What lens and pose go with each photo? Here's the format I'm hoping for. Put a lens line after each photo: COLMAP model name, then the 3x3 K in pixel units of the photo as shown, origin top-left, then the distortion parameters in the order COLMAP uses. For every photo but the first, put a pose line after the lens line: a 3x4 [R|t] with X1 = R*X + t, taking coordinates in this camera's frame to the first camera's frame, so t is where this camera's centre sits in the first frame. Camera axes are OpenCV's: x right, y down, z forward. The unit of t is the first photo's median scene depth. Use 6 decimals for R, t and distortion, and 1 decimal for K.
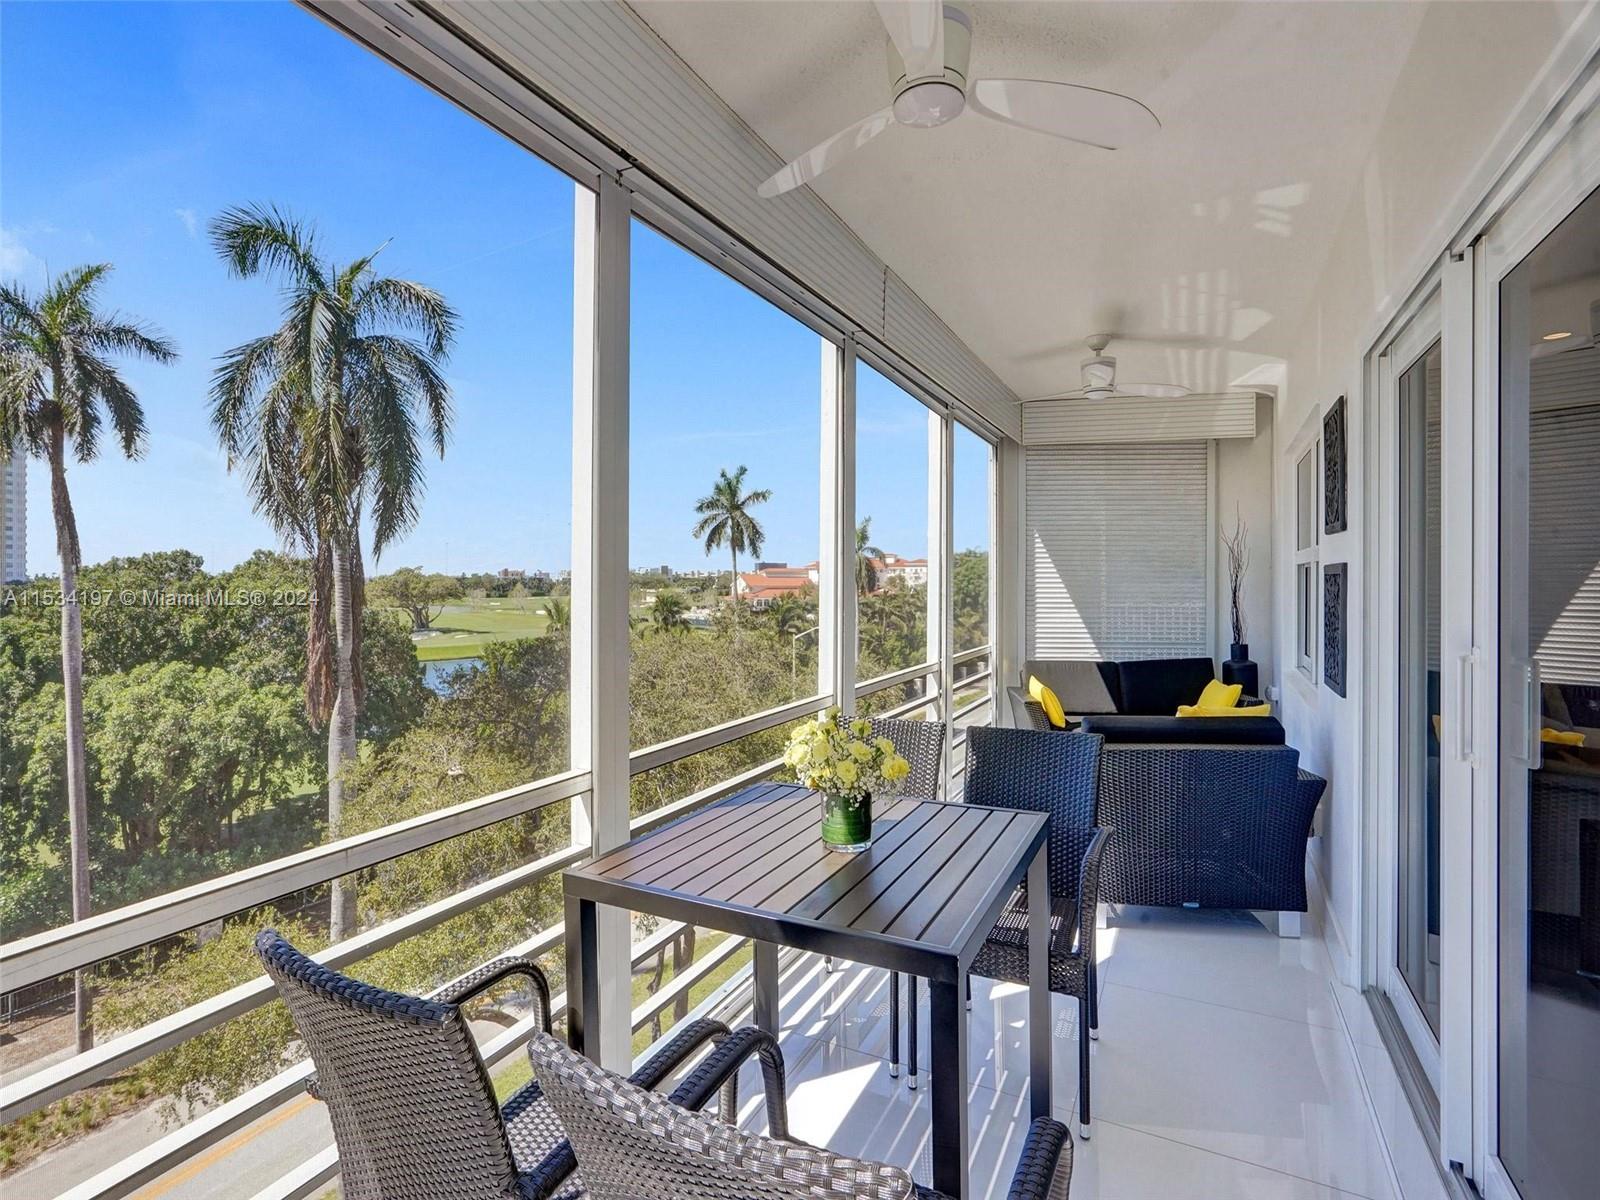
lens RADIAL K [[782.4, 0, 770.5], [0, 782.4, 573.3], [0, 0, 1]] dist [-0.031402, 0.019982]
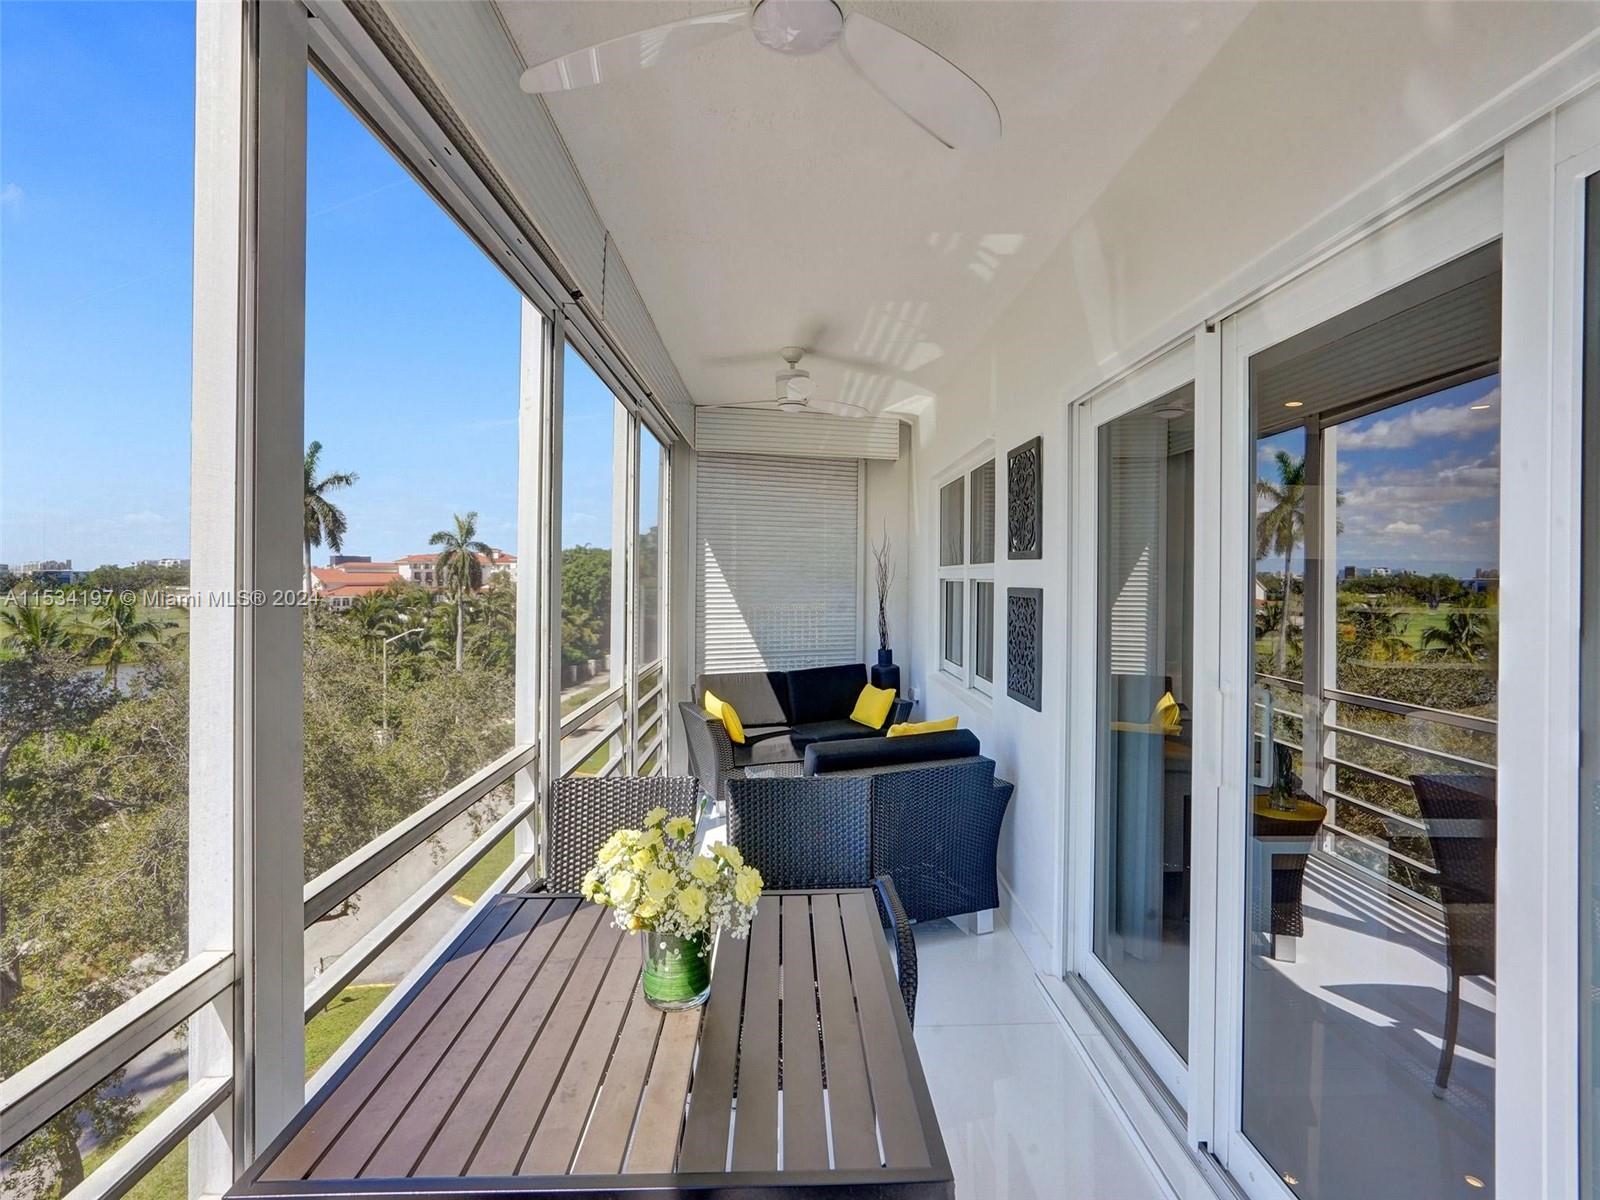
lens RADIAL K [[782.4, 0, 771.5], [0, 782.4, 576.4], [0, 0, 1]] dist [-0.031402, 0.019982]
pose [[0.875043, 0.001282, 0.484043, -0.069289], [-0.007013, 0.999925, 0.010031, -0.021988], [-0.483994, -0.012173, 0.874987, 0.121105]]
